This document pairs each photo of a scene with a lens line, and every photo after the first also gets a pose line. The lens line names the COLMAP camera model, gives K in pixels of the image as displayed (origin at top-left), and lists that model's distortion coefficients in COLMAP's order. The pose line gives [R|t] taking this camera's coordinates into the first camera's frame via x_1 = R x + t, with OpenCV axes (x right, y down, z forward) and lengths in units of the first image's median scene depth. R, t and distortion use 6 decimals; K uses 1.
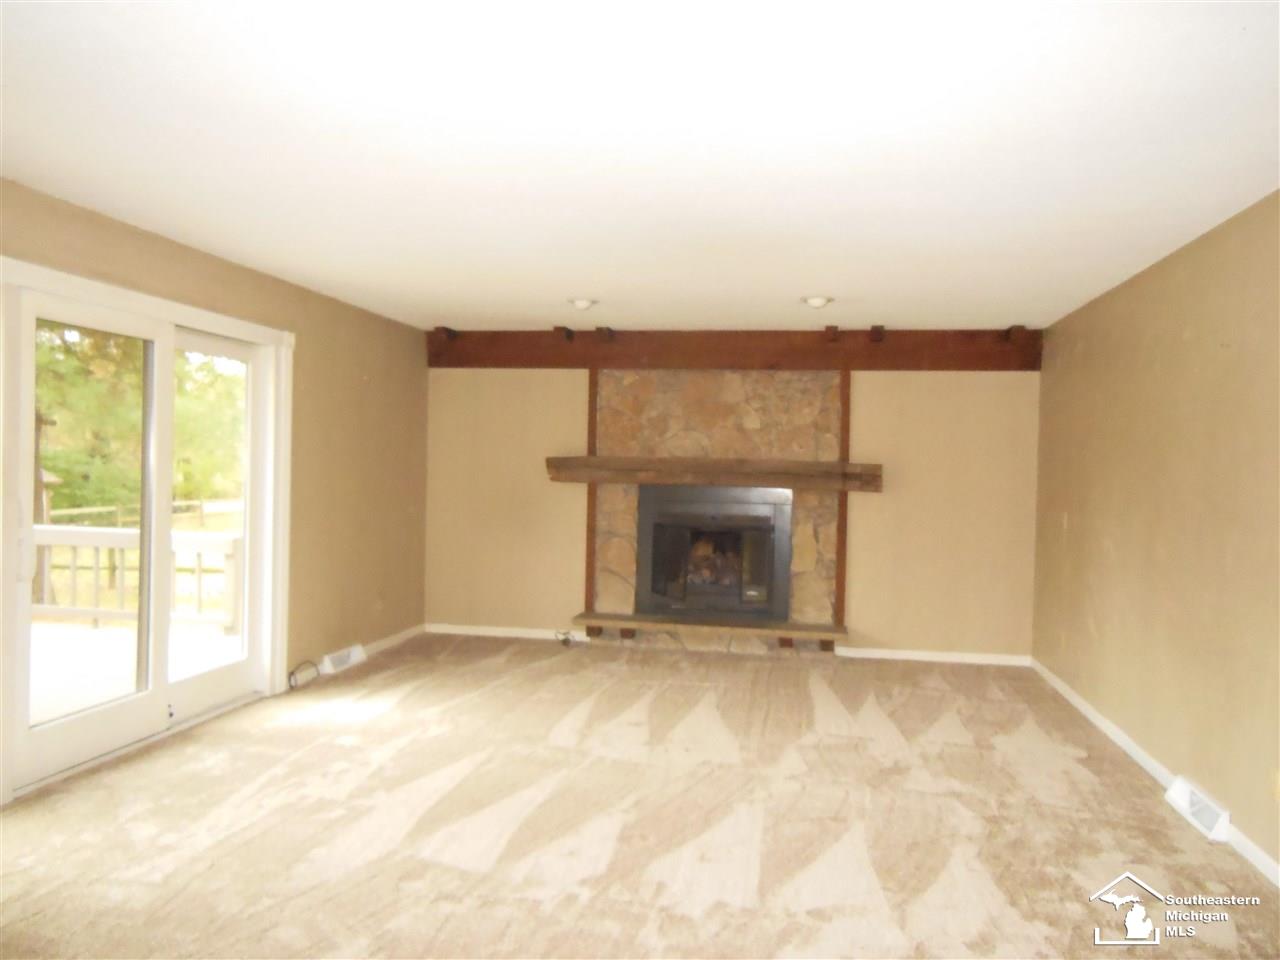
lens RADIAL K [[951.2, 0, 644.3], [0, 951.2, 478.5], [0, 0, 1]] dist [-0.025155, 0.029258]
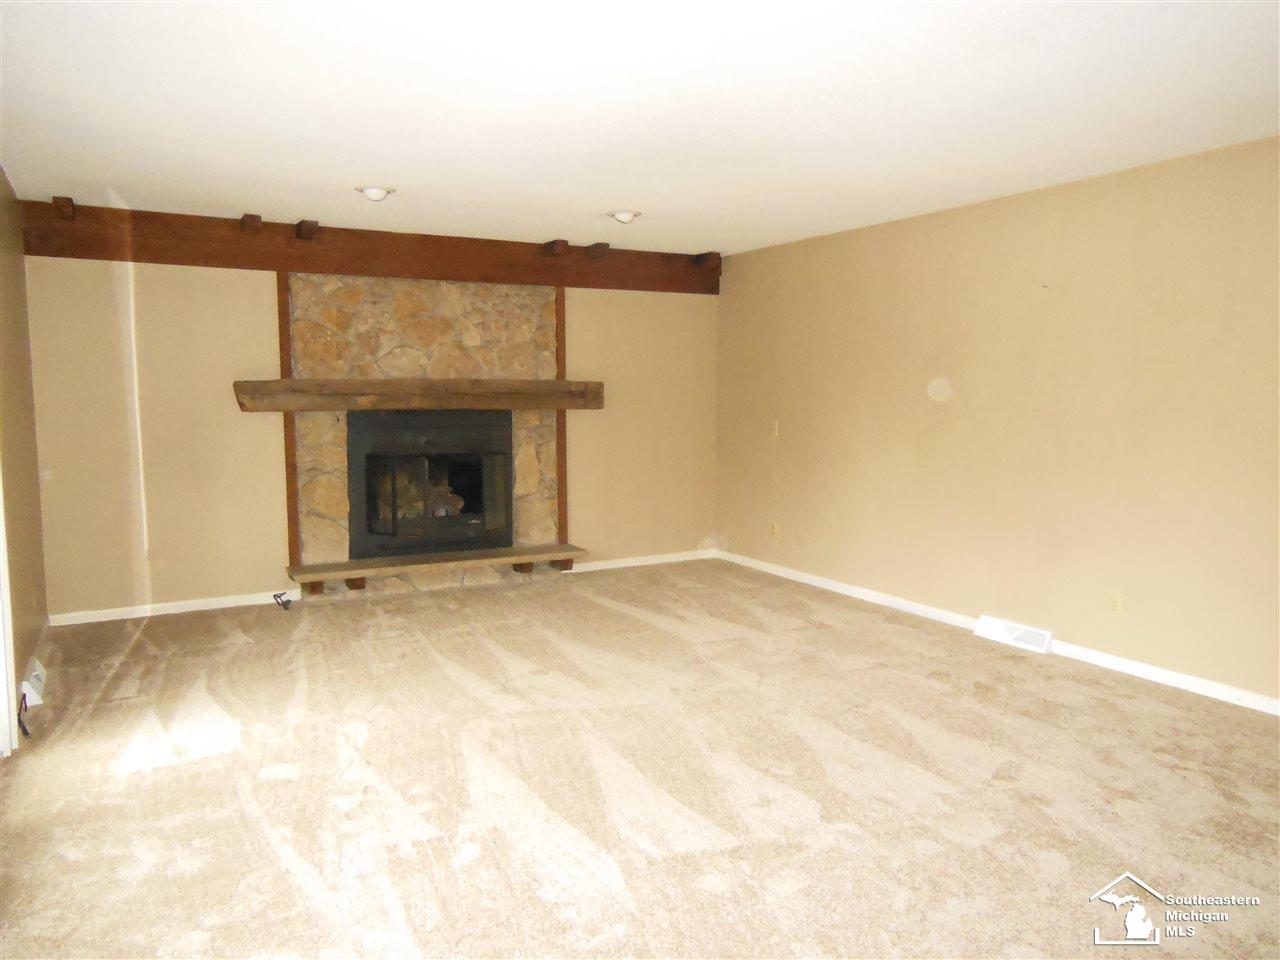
lens RADIAL K [[951.2, 0, 644.1], [0, 951.2, 482.0], [0, 0, 1]] dist [-0.025155, 0.029258]
pose [[0.769235, -0.086977, 0.633018, -0.360080], [0.026497, 0.994182, 0.104403, -0.012797], [-0.638416, -0.063538, 0.767065, 0.175041]]
